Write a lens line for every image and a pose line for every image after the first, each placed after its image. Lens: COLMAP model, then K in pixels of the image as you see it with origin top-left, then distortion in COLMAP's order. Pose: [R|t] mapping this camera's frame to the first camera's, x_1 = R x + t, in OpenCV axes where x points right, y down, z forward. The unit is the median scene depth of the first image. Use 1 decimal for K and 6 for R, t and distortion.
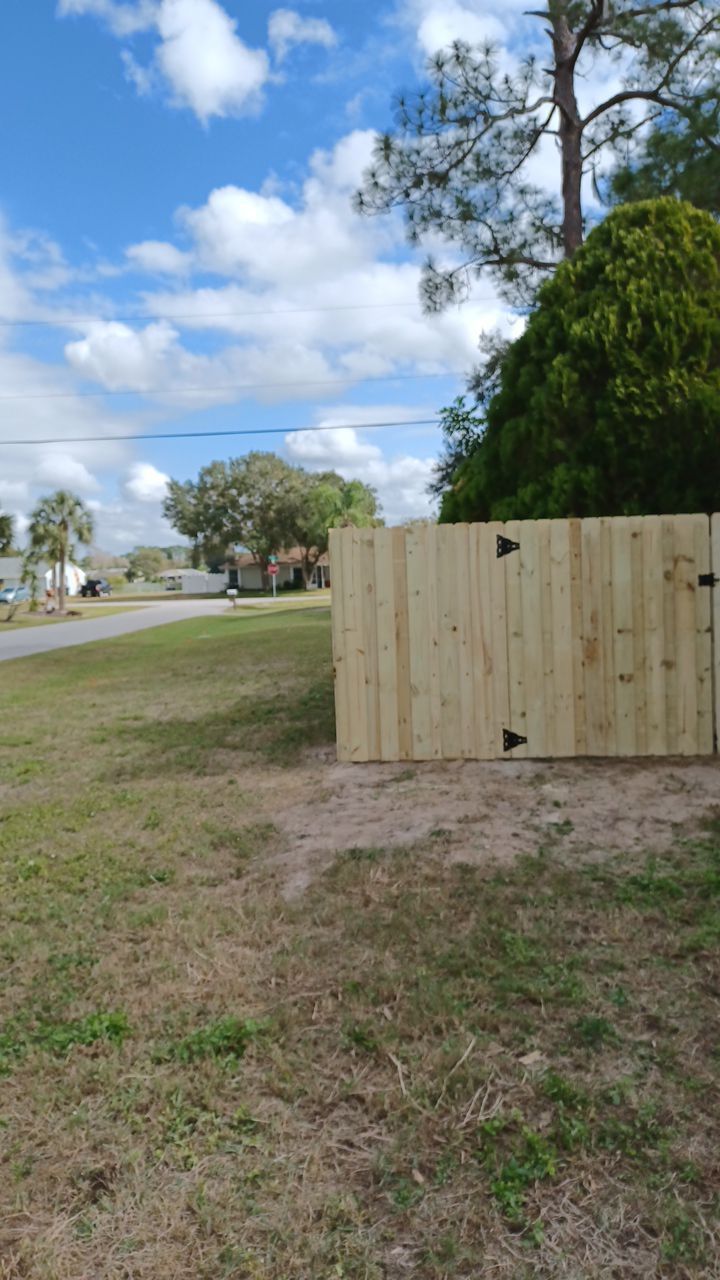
lens RADIAL K [[959.1, 0, 365.0], [0, 959.1, 670.9], [0, 0, 1]] dist [0.032058, -0.097646]
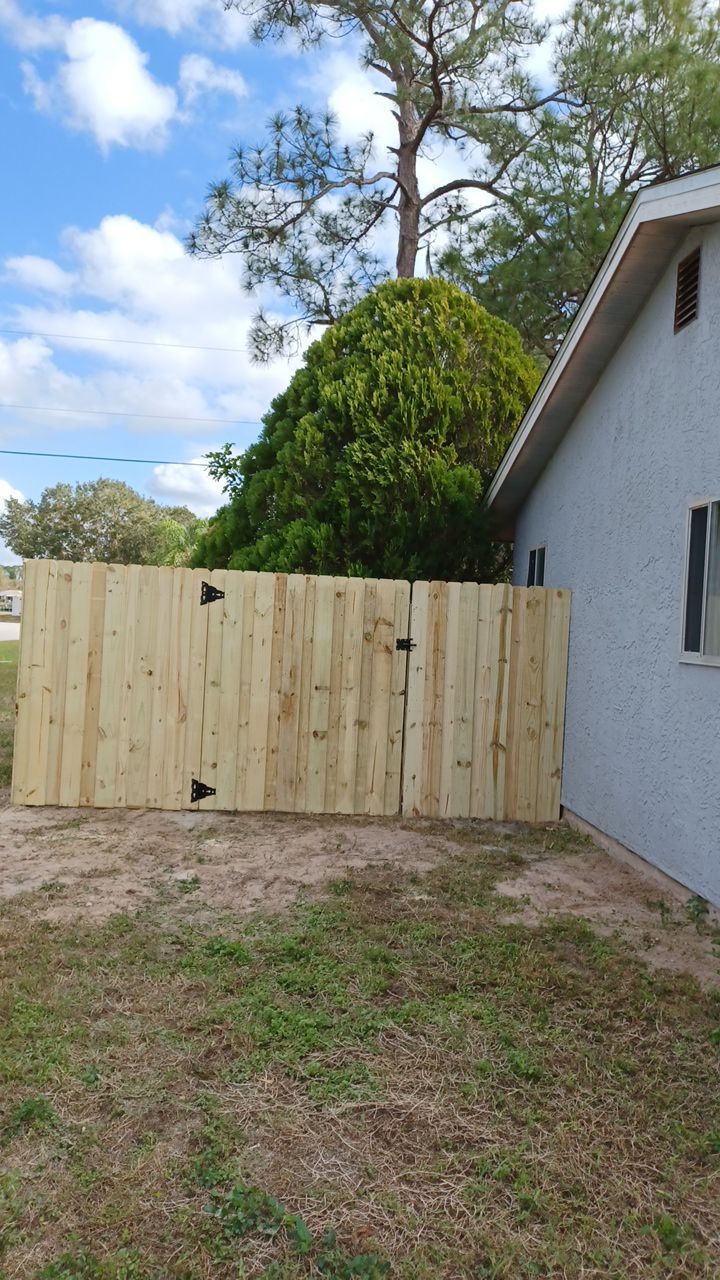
lens RADIAL K [[950.7, 0, 389.9], [0, 950.7, 655.3], [0, 0, 1]] dist [0.058022, -0.098446]
pose [[0.983141, 0.080025, 0.164407, 0.063497], [-0.069512, 0.995210, -0.068744, -0.004435], [-0.169121, 0.056157, 0.983994, 0.001491]]
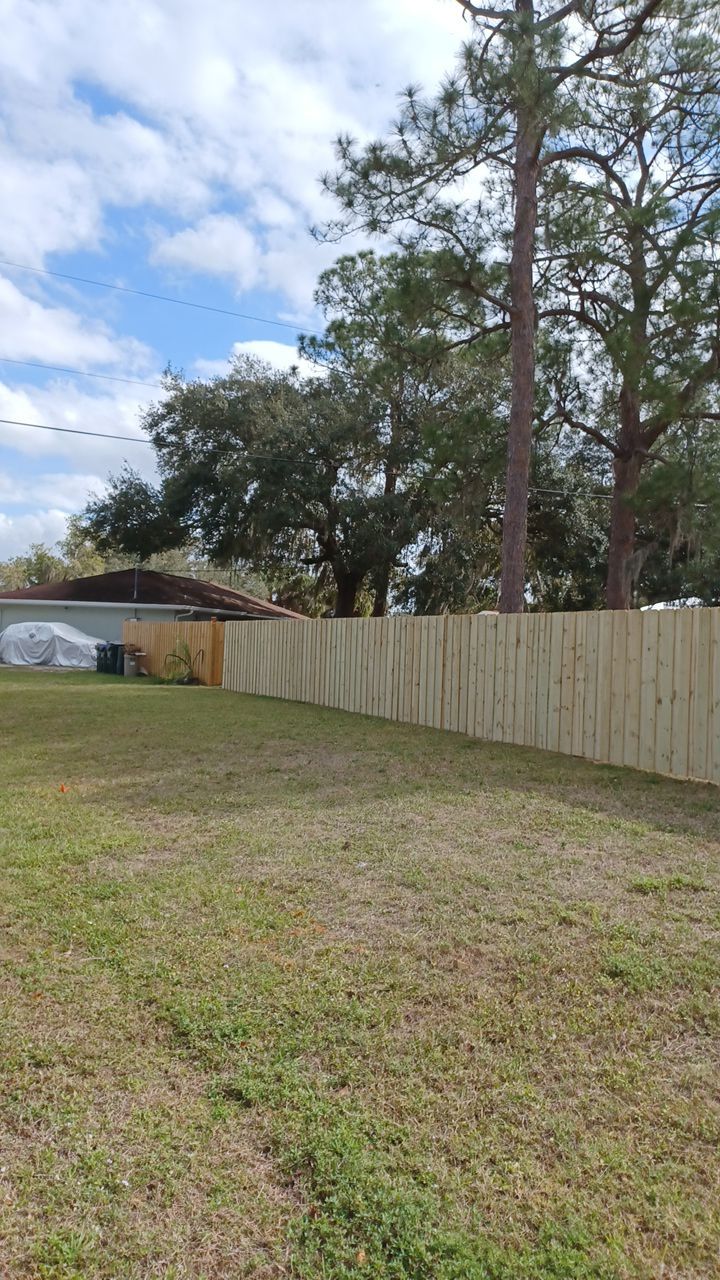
lens RADIAL K [[955.6, 0, 346.9], [0, 955.6, 635.6], [0, 0, 1]] dist [0.114299, -0.156987]
pose [[0.833753, 0.086924, 0.545252, -0.406738], [-0.025599, 0.992554, -0.119088, -0.009184], [-0.551543, 0.085332, 0.829770, 0.380351]]
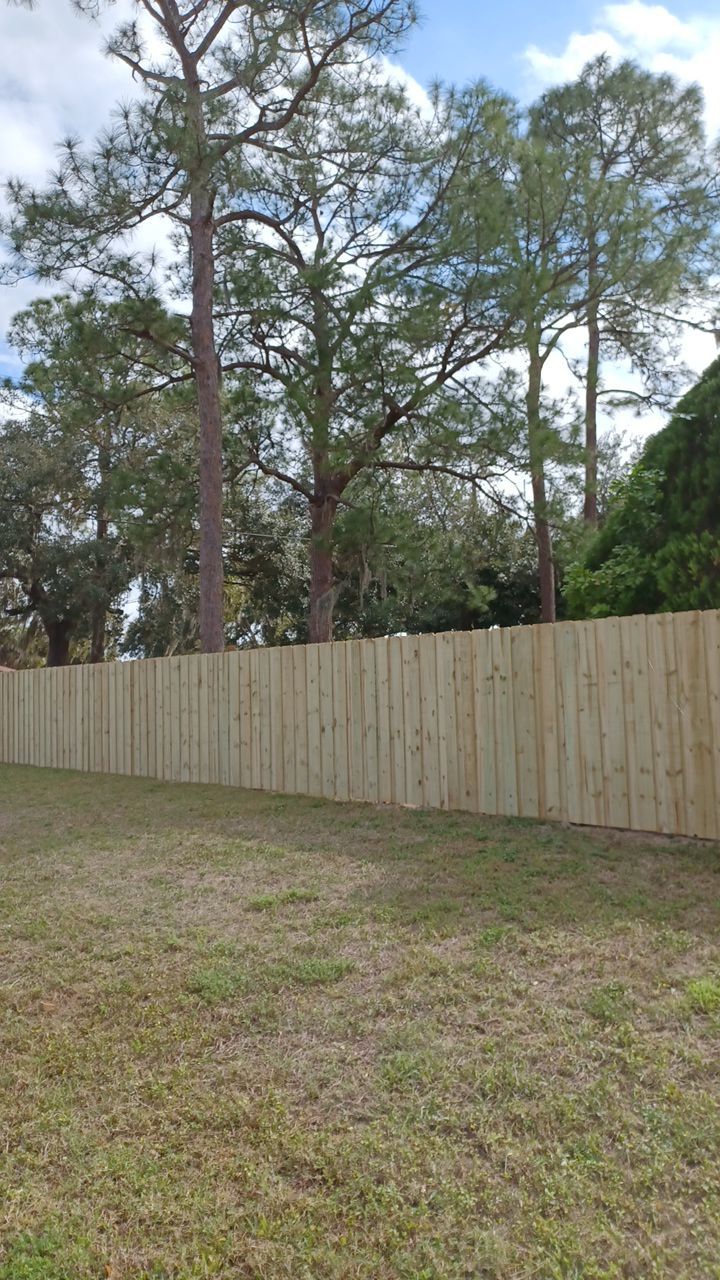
lens RADIAL K [[955.6, 0, 346.9], [0, 955.6, 635.6], [0, 0, 1]] dist [0.114299, -0.156987]
pose [[0.659242, 0.074916, 0.748190, -0.385804], [0.067691, 0.985071, -0.158279, -0.005359], [-0.748878, 0.154990, 0.644329, 0.347885]]
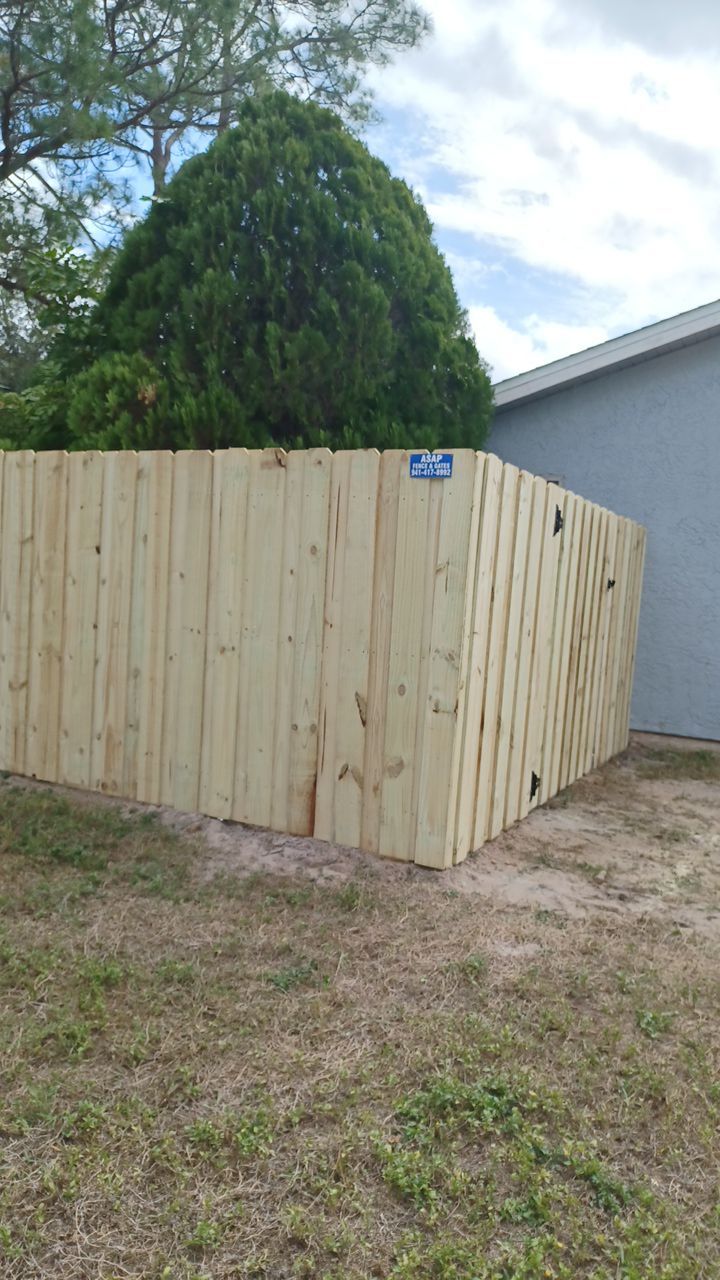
lens RADIAL K [[992.9, 0, 360.0], [0, 992.9, 640.0], [0, 0, 1]] dist [0.127803, -0.001223]
pose [[0.384074, 0.022723, 0.923023, -0.221064], [0.003878, 0.999649, -0.026223, -0.008693], [-0.923294, 0.013651, 0.383851, 0.312158]]
